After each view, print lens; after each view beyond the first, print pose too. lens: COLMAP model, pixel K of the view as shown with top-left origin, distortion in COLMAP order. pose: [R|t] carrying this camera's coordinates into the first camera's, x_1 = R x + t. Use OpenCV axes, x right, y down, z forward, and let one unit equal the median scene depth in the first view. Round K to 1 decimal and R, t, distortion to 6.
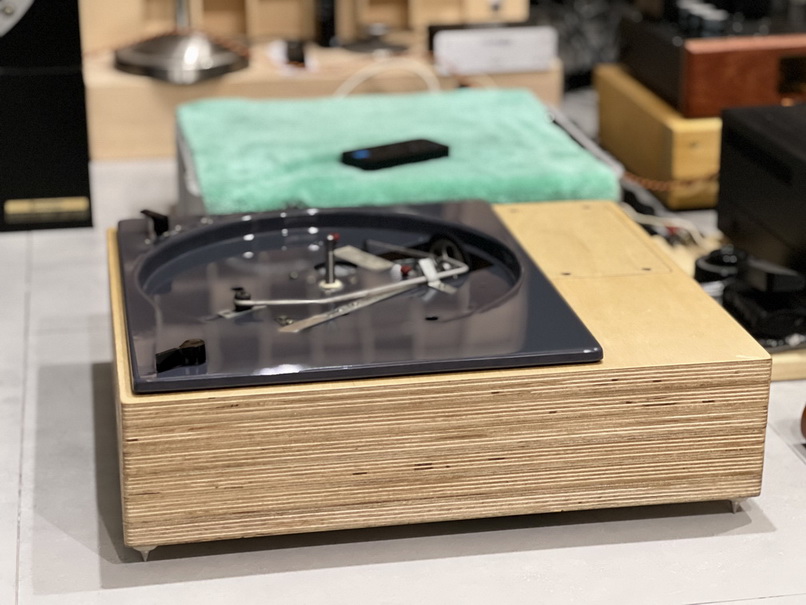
lens RADIAL K [[1827.4, 0, 405.4], [0, 1827.4, 304.0], [0, 0, 1]] dist [0.120100, 0.000000]
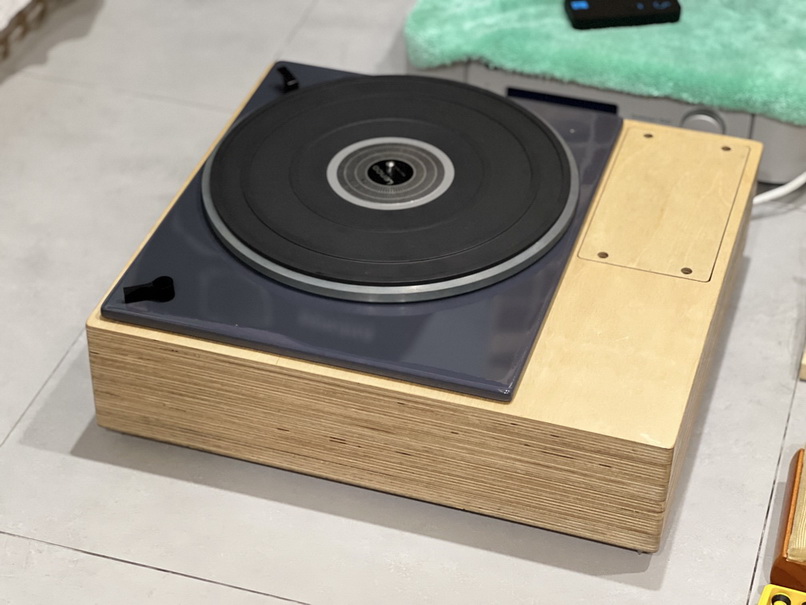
lens RADIAL K [[1827.4, 0, 402.4], [0, 1827.4, 299.4], [0, 0, 1]] dist [0.120100, 0.000000]
pose [[0.884982, 0.292966, -0.361909, 0.414688], [-0.159631, 0.921045, 0.355239, -0.383122], [0.437407, -0.256608, 0.861874, 0.097641]]
